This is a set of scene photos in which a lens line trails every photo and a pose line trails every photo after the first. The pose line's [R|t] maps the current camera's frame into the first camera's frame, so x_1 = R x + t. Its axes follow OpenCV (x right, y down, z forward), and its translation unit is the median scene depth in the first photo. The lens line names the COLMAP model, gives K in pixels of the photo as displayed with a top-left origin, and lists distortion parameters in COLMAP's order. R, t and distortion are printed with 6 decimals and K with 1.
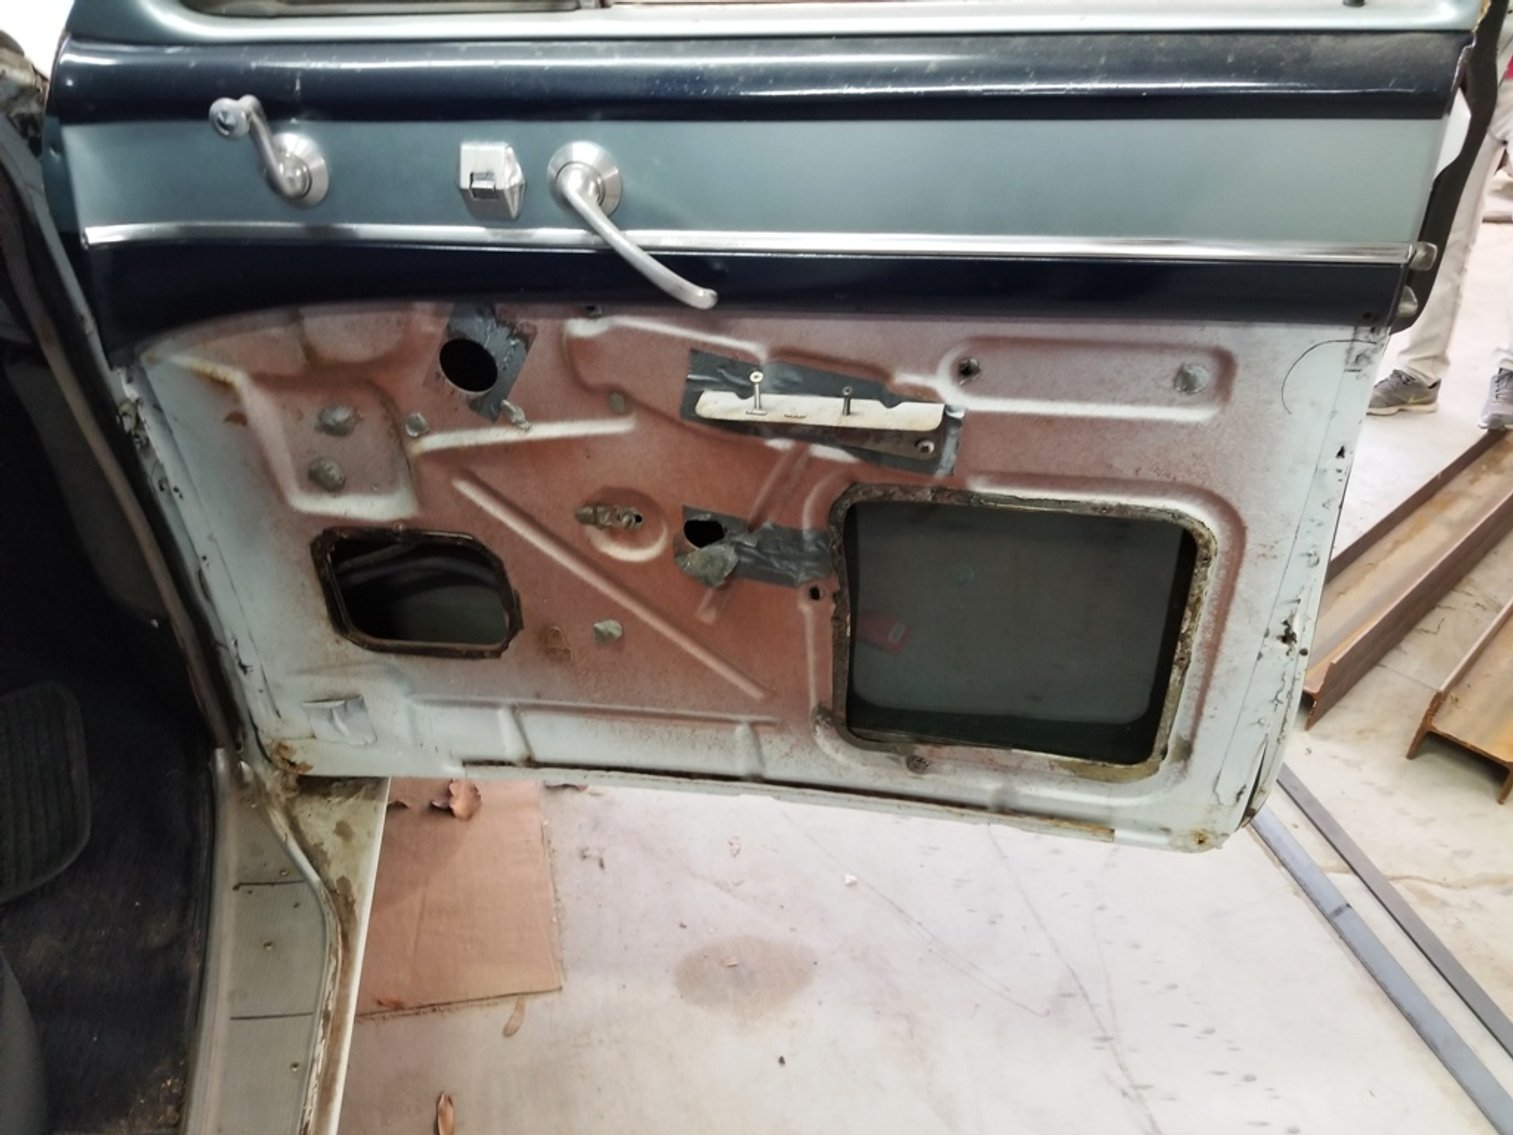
lens RADIAL K [[1231.8, 0, 756.6], [0, 1231.8, 543.4], [0, 0, 1]] dist [0.038367, -0.068447]
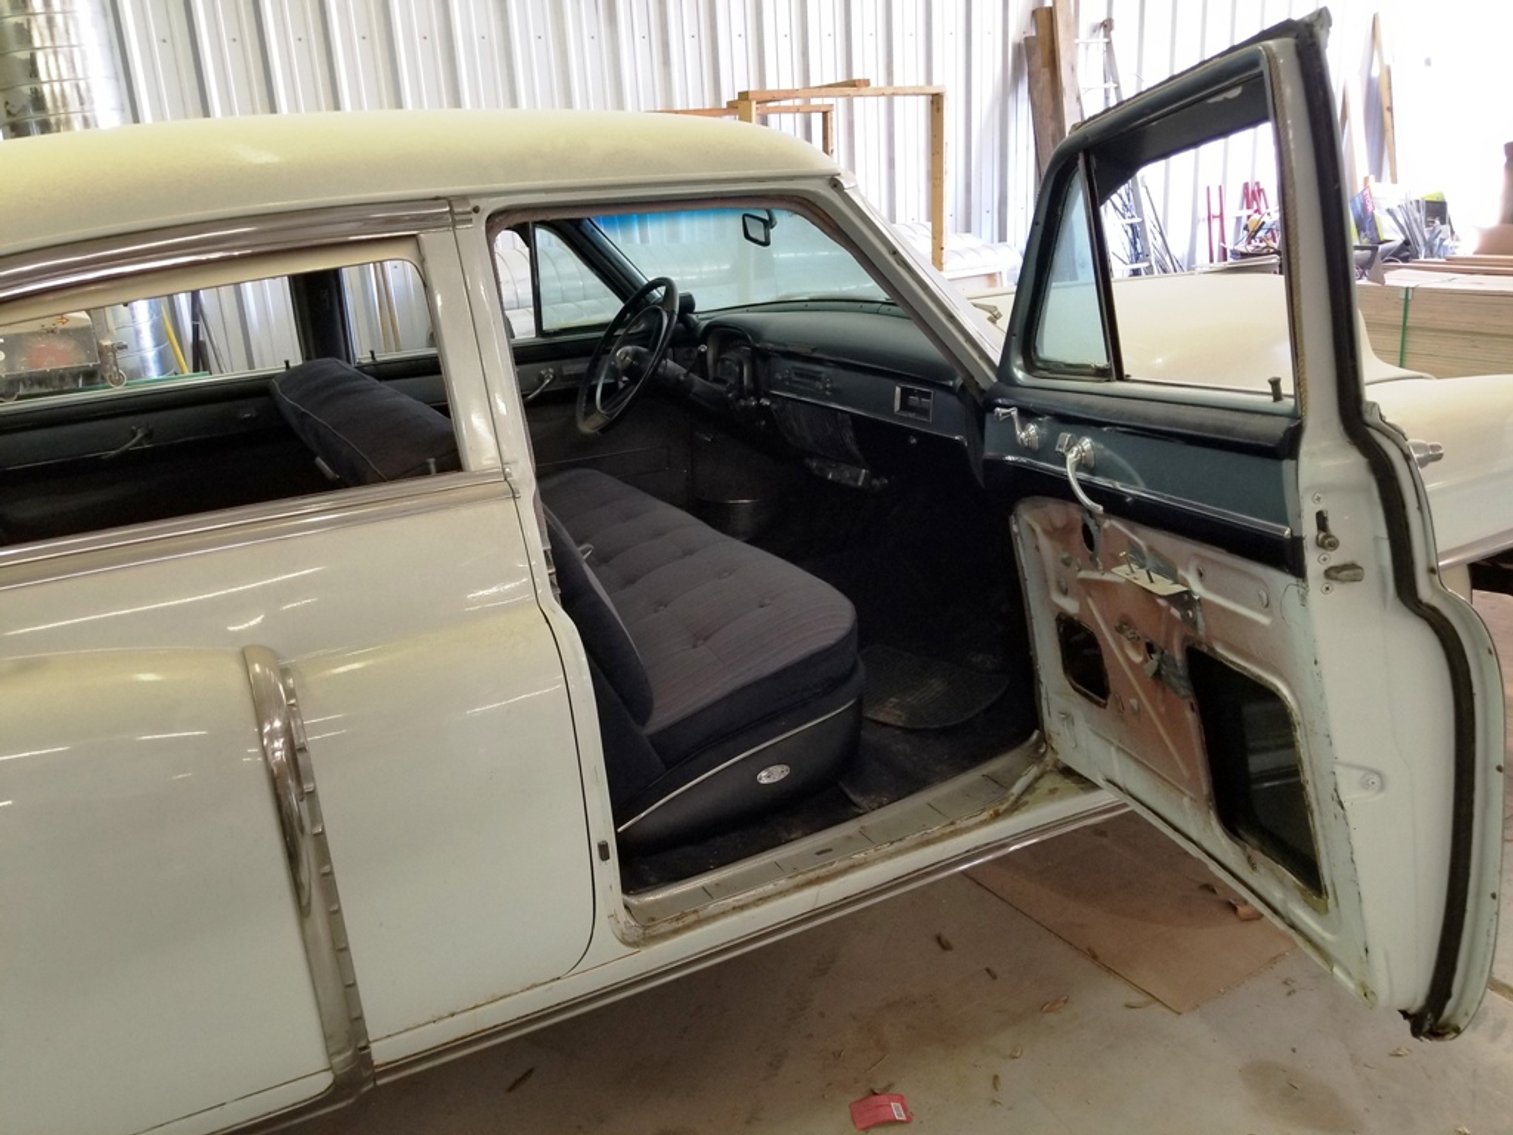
lens RADIAL K [[1231.8, 0, 756.6], [0, 1231.8, 543.4], [0, 0, 1]] dist [0.038367, -0.068447]
pose [[0.341115, 0.177301, -0.923150, 1.408768], [-0.397512, 0.917130, 0.029260, 0.023556], [0.851836, 0.356982, 0.383326, -0.243699]]
